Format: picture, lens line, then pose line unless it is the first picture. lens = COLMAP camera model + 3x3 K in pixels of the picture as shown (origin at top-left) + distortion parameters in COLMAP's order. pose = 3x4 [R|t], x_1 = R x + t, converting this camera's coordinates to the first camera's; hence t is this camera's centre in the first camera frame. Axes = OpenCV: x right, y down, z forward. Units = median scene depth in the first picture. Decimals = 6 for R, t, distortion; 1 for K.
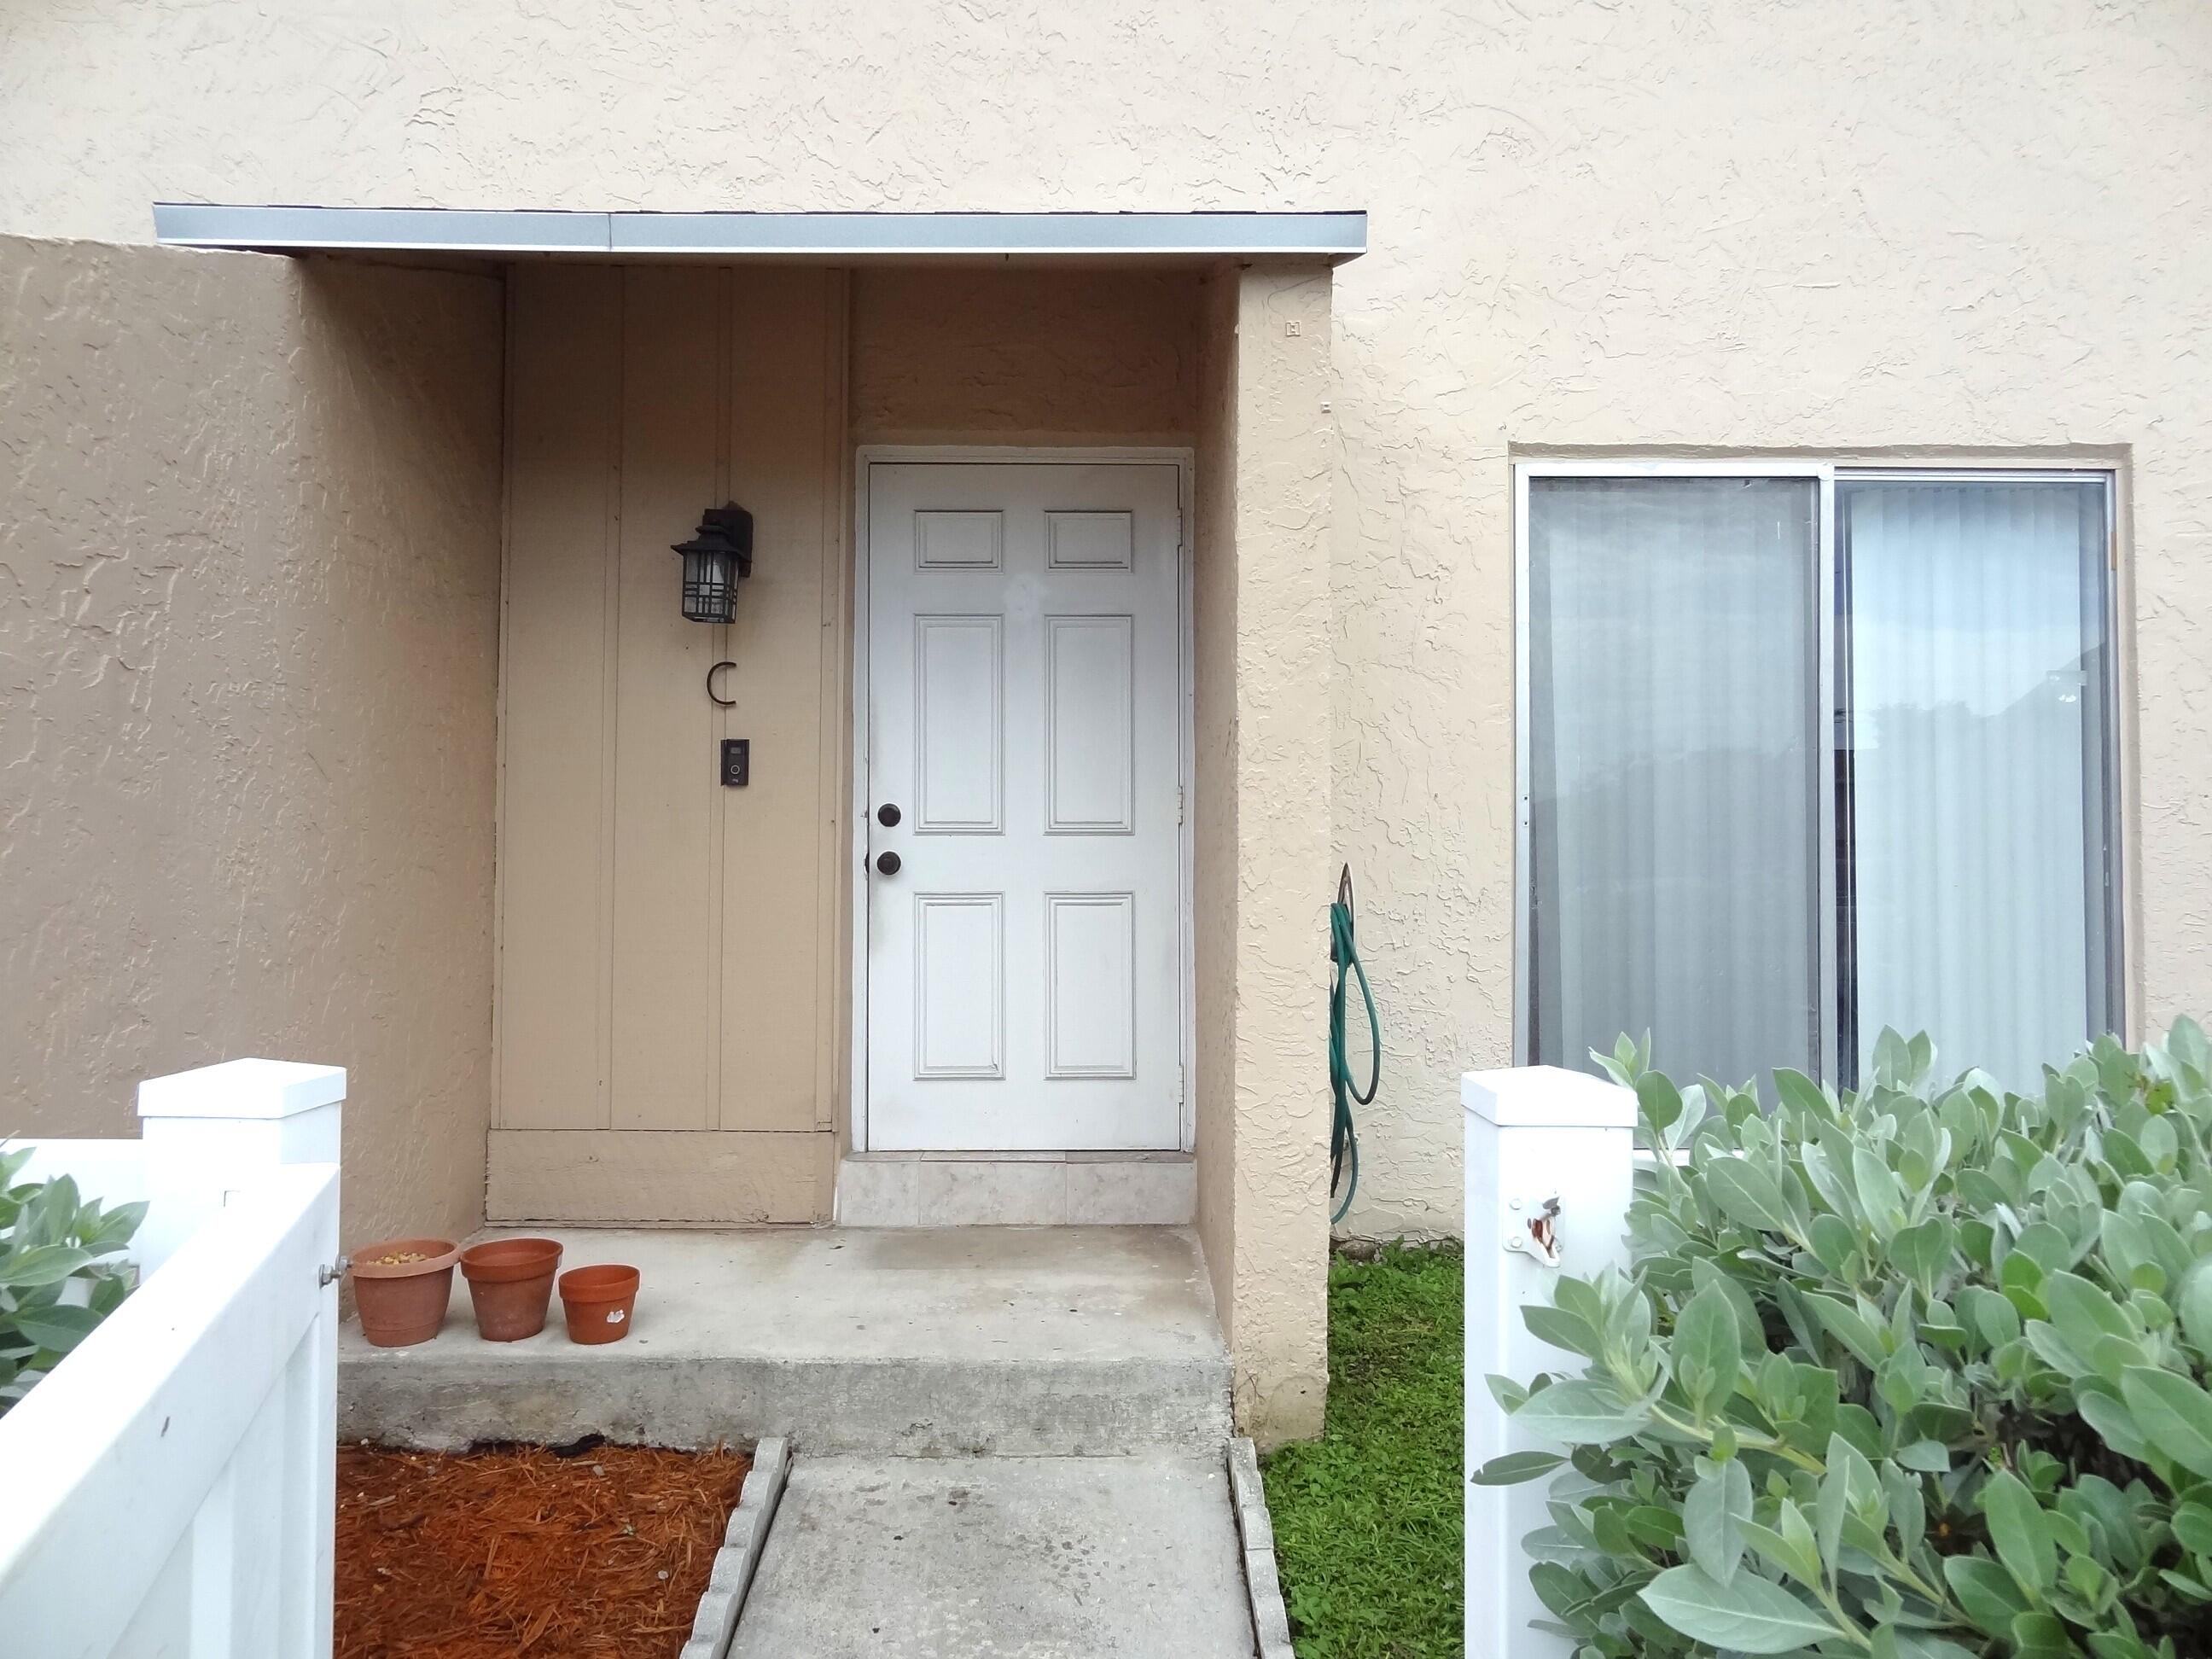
lens RADIAL K [[1547.8, 0, 1106.0], [0, 1547.8, 829.5], [0, 0, 1]] dist [-0.000162, 0.004552]
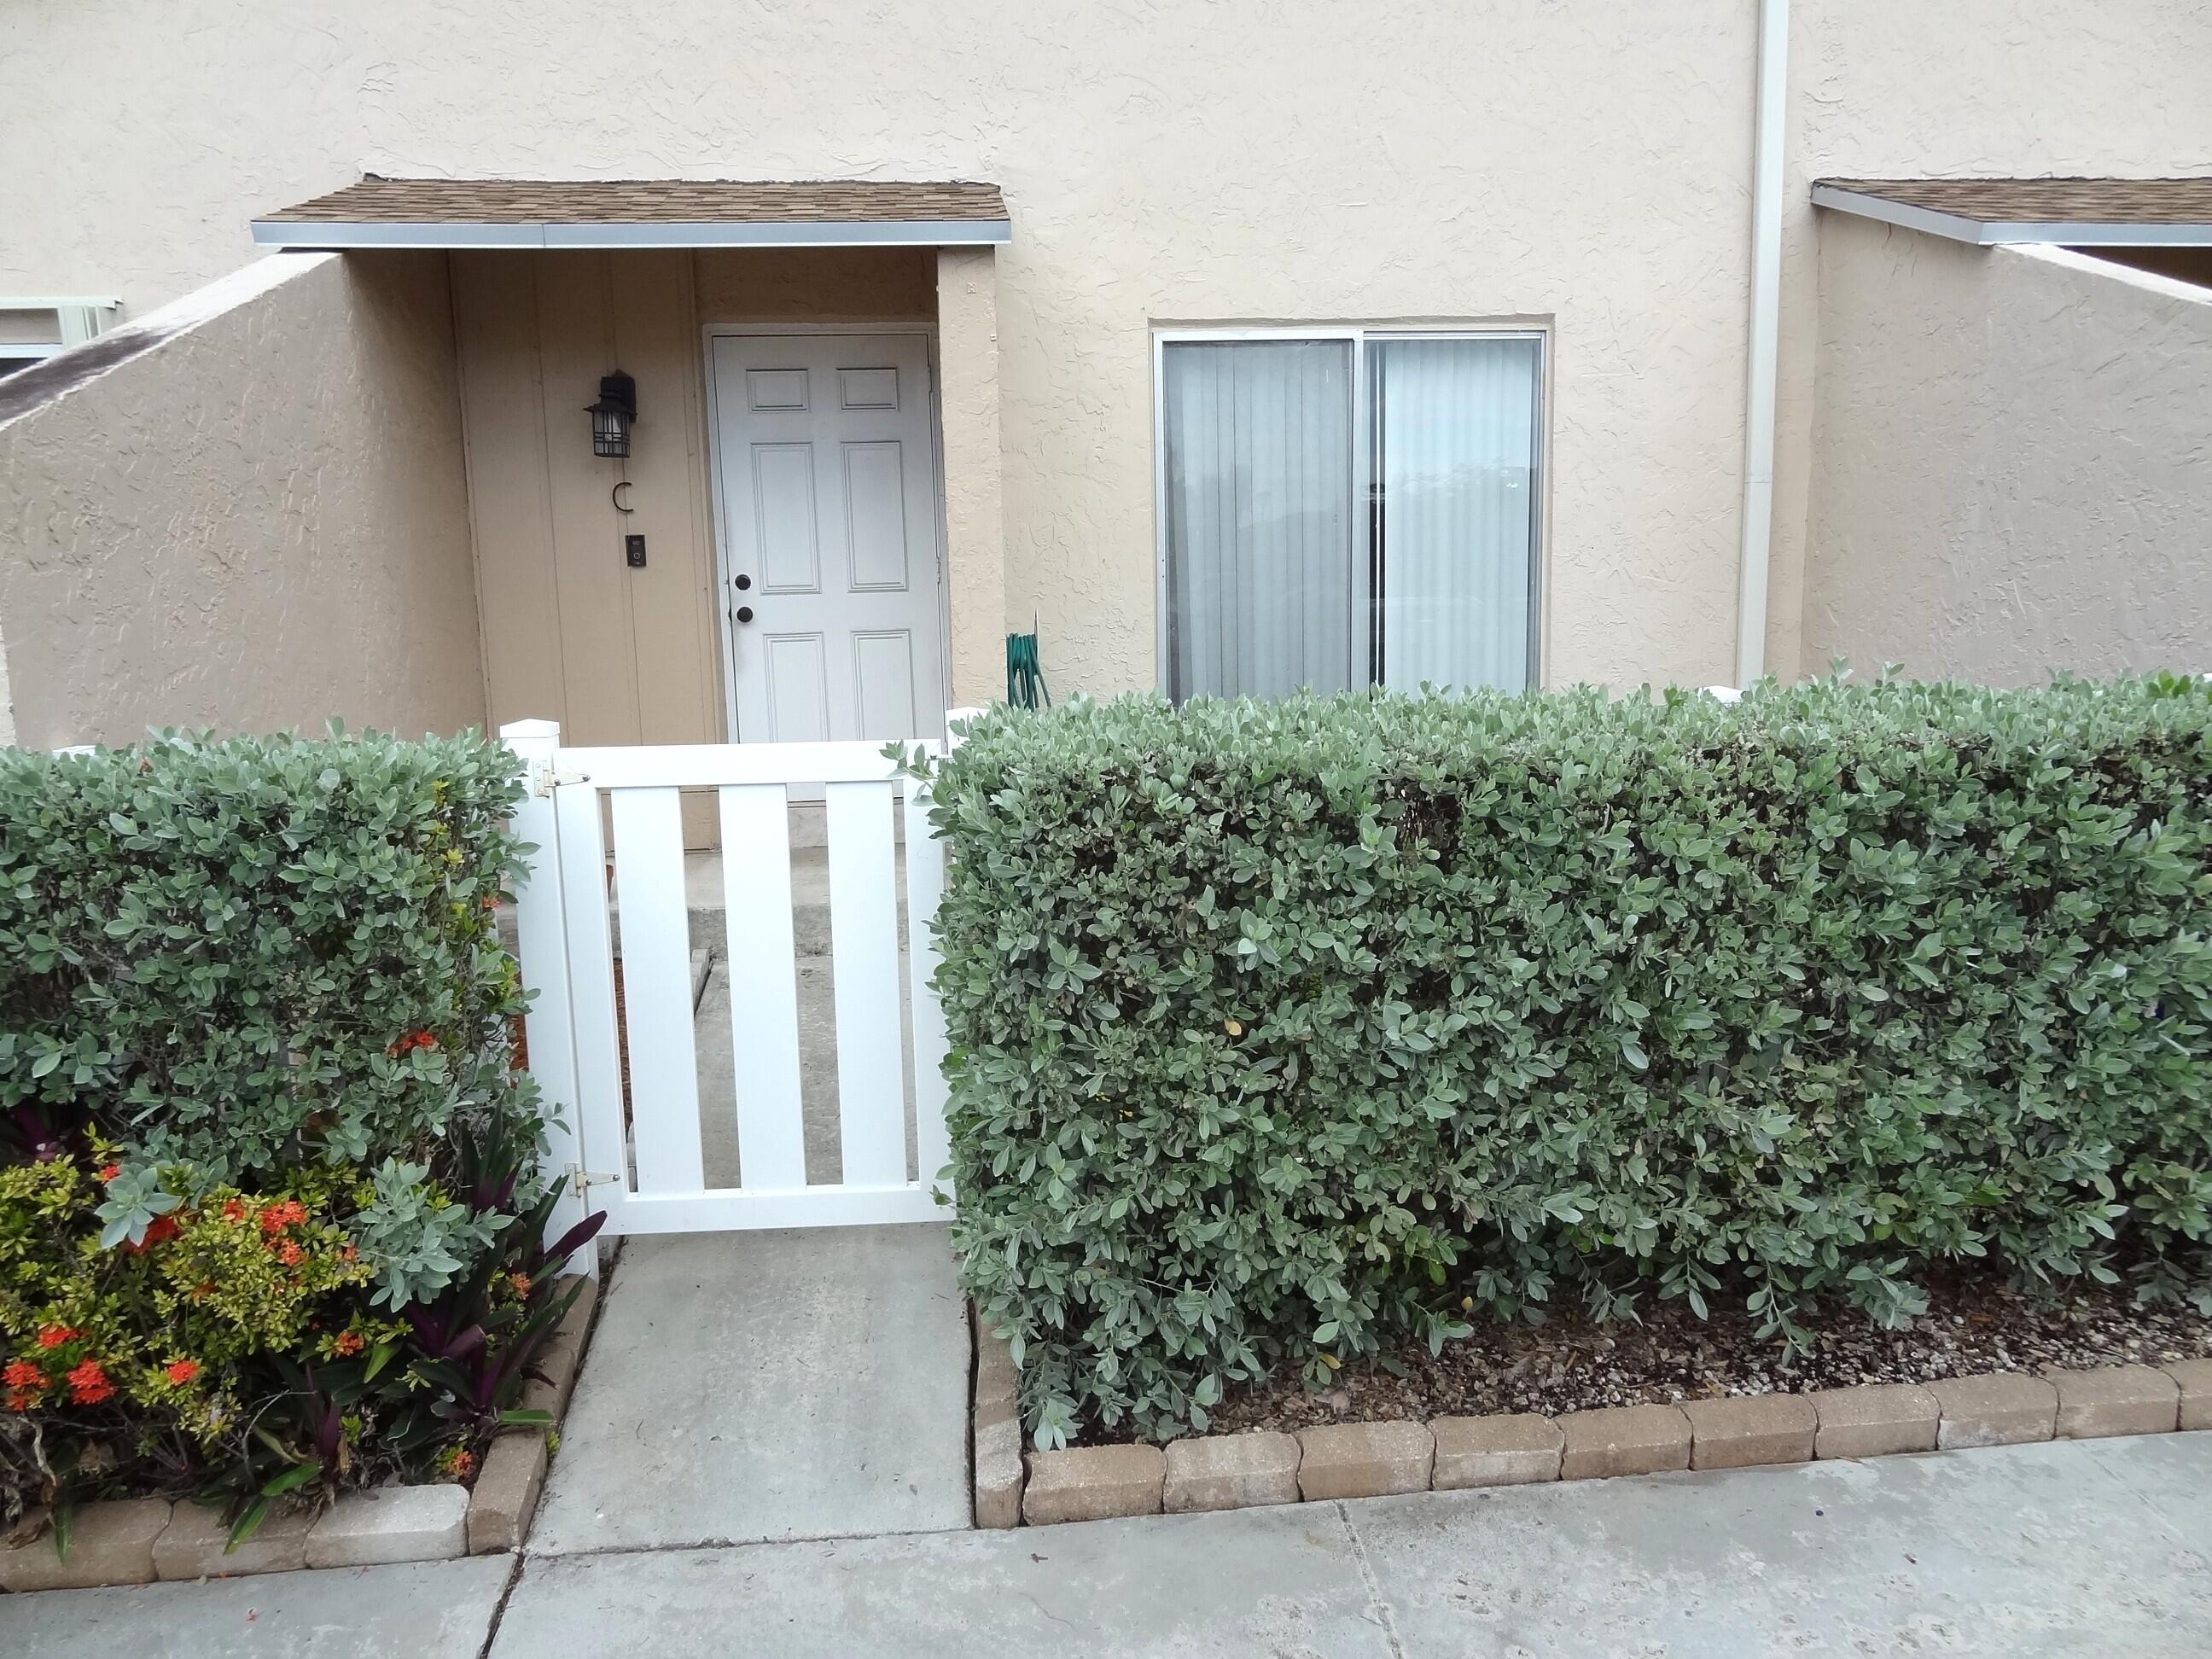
lens RADIAL K [[1547.8, 0, 1106.0], [0, 1547.8, 829.5], [0, 0, 1]] dist [-0.000162, 0.004552]
pose [[0.995868, -0.039847, 0.081603, 0.078656], [0.023970, 0.982064, 0.187021, -0.046254], [-0.087592, -0.184292, 0.978961, -0.544105]]
